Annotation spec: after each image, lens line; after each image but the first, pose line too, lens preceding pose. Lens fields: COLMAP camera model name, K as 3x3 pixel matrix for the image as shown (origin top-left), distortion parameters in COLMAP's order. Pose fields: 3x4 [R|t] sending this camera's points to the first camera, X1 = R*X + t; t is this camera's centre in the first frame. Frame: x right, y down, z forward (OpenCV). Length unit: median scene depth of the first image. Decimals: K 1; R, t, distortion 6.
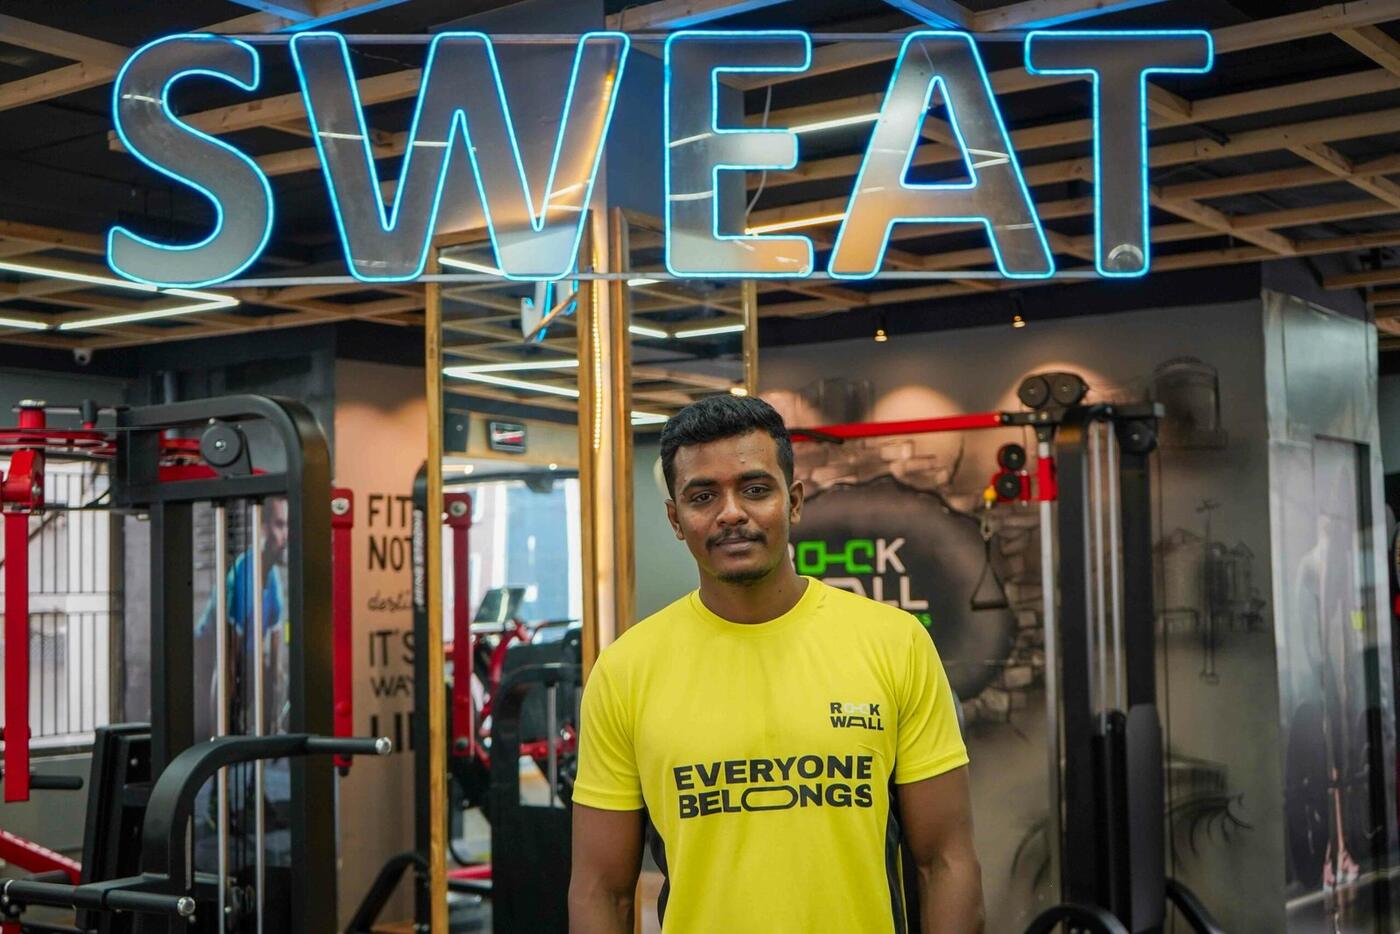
lens RADIAL K [[1907.7, 0, 749.1], [0, 1907.7, 397.1], [0, 0, 1]] dist [0.374984, -2.272326]
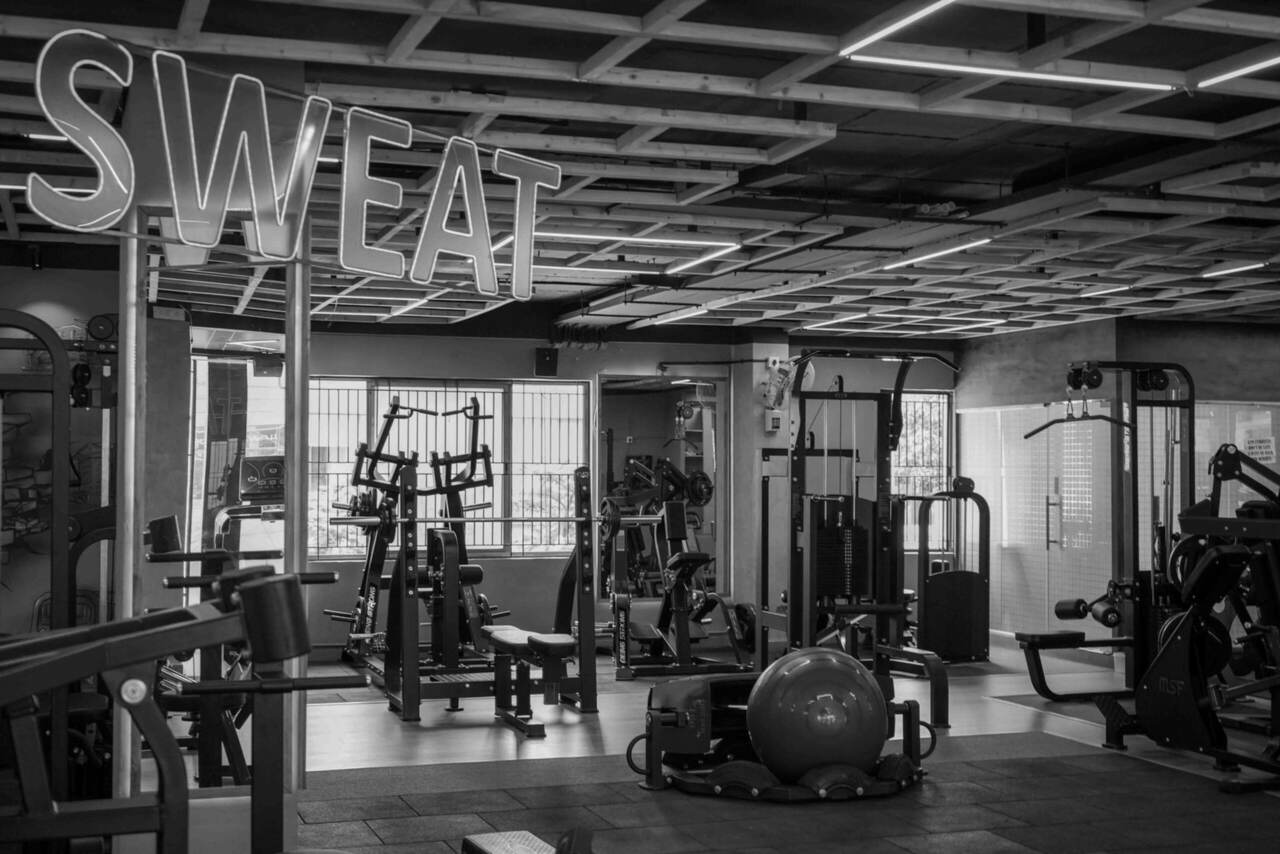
lens RADIAL K [[1619.8, 0, 640.0], [0, 1619.8, 427.0], [0, 0, 1]] dist [0.014179, 0.019381]
pose [[0.591426, 0.049043, 0.804866, -0.919072], [-0.100089, 0.994895, 0.012925, 0.024853], [-0.800123, -0.088202, 0.593315, 0.030445]]
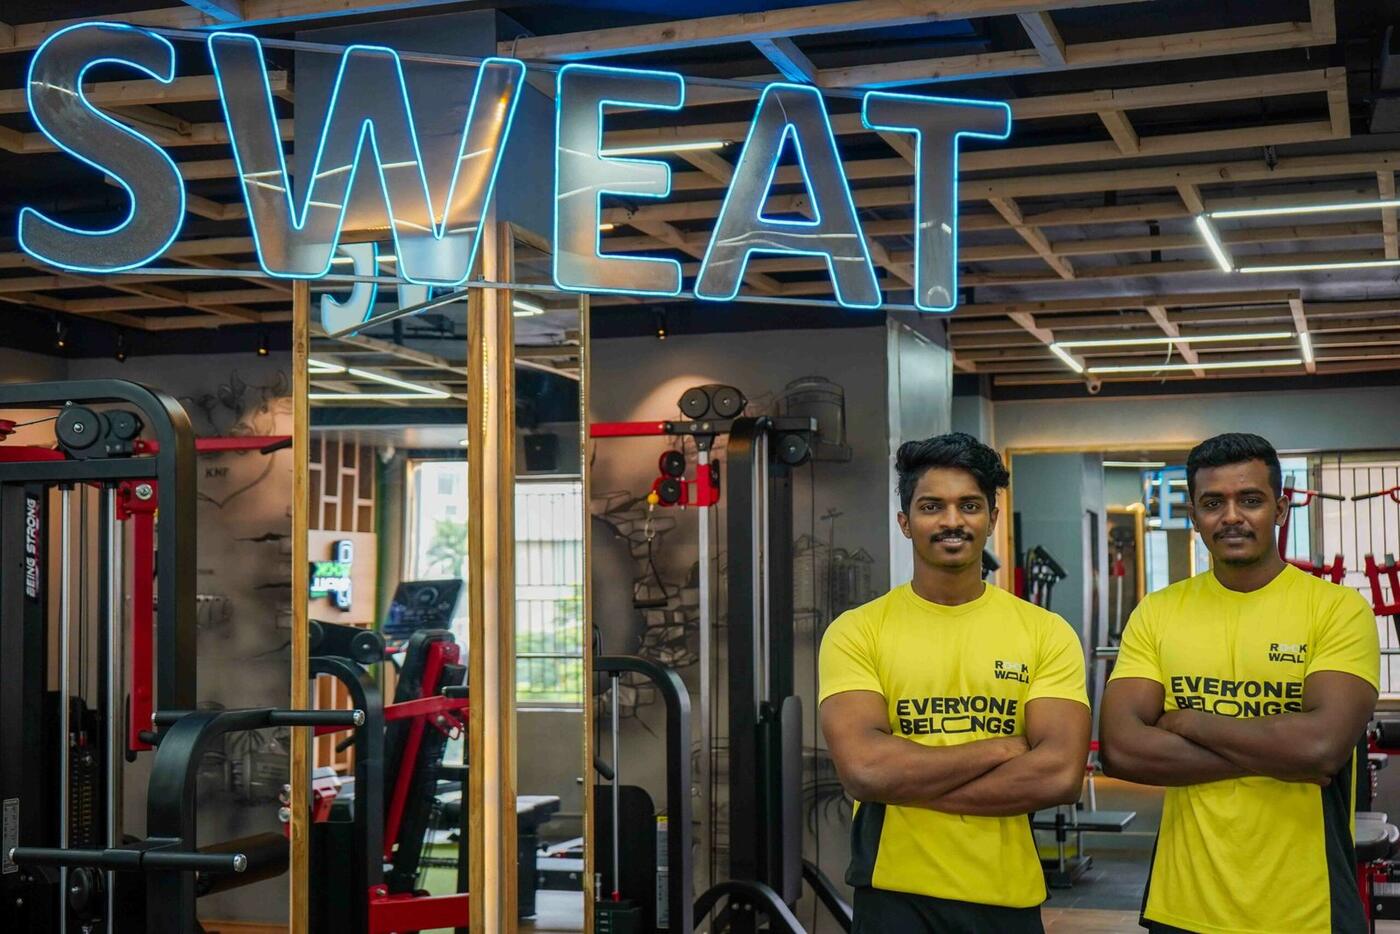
lens RADIAL K [[2062.4, 0, 700.0], [0, 2062.4, 467.0], [0, 0, 1]] dist [-0.006418, -0.047235]
pose [[0.954328, 0.035363, 0.296661, -0.298288], [-0.046143, 0.998502, 0.029413, -0.001255], [-0.295176, -0.041759, 0.954530, -0.127826]]
